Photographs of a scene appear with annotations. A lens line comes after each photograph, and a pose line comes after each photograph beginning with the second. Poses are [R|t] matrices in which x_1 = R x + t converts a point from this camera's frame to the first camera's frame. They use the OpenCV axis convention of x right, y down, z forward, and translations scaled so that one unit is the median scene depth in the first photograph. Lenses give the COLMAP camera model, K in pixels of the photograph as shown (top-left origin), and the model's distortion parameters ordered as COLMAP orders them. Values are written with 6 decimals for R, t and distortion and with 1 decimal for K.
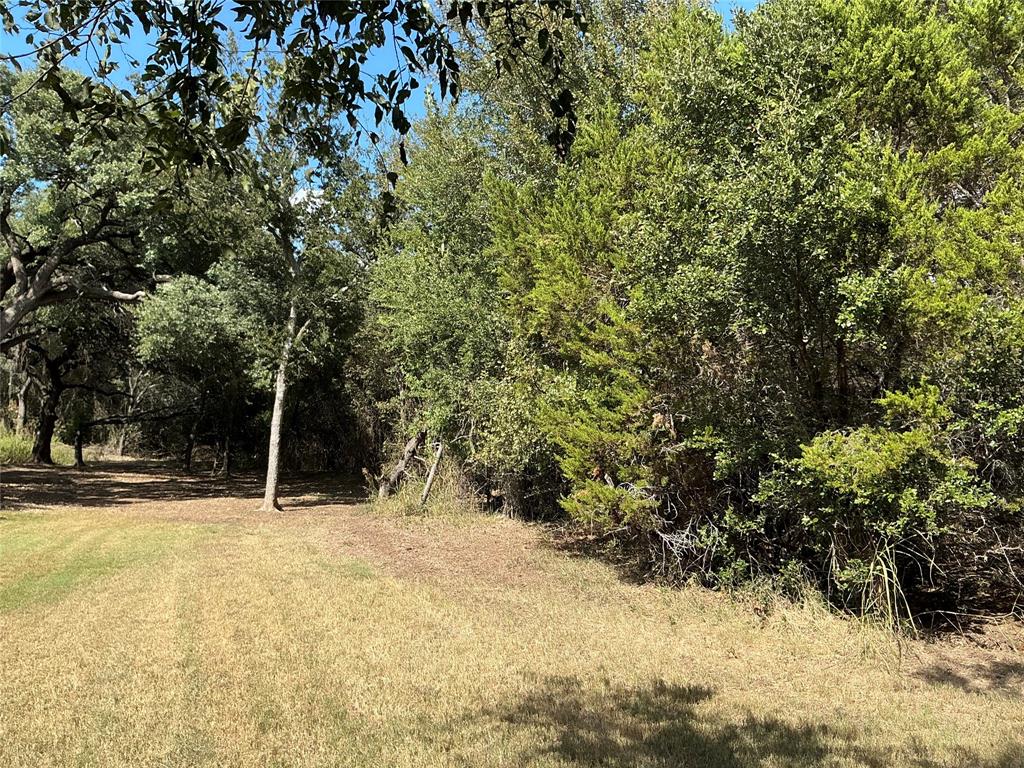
lens RADIAL K [[857.1, 0, 521.6], [0, 857.1, 386.6], [0, 0, 1]] dist [0.127788, -0.253731]
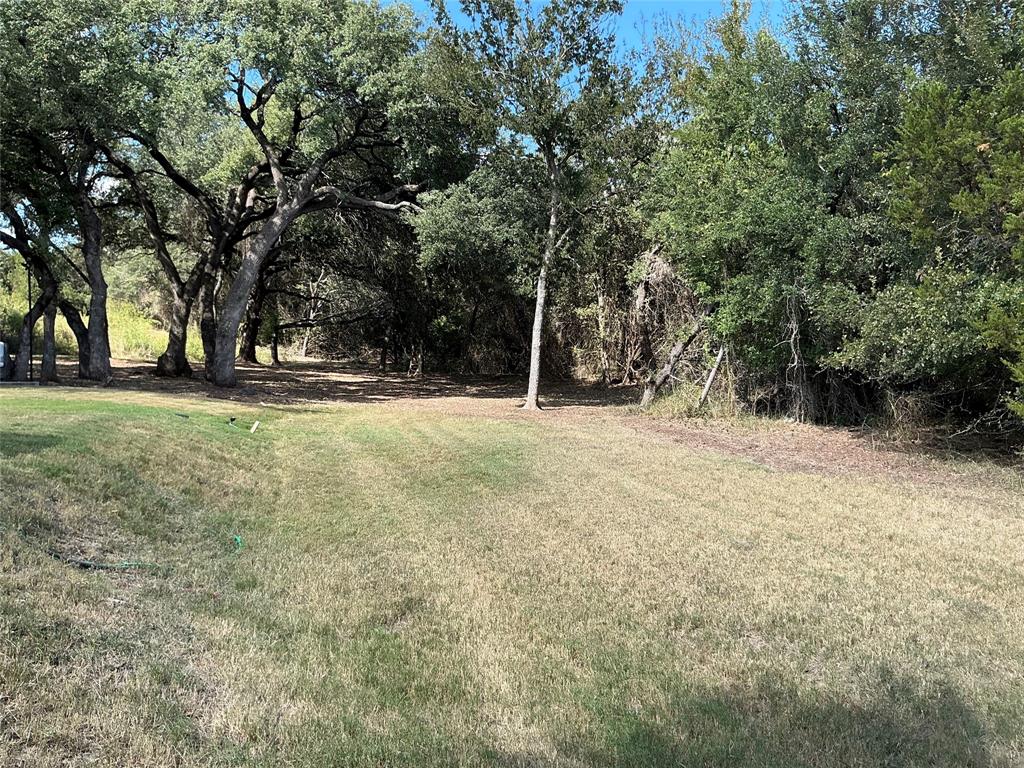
lens RADIAL K [[857.1, 0, 510.7], [0, 857.1, 386.2], [0, 0, 1]] dist [0.127788, -0.253731]
pose [[0.989793, 0.018683, -0.141279, -0.165301], [-0.003482, 0.994244, 0.107087, 0.001940], [0.142467, -0.105502, 0.984161, -0.038320]]
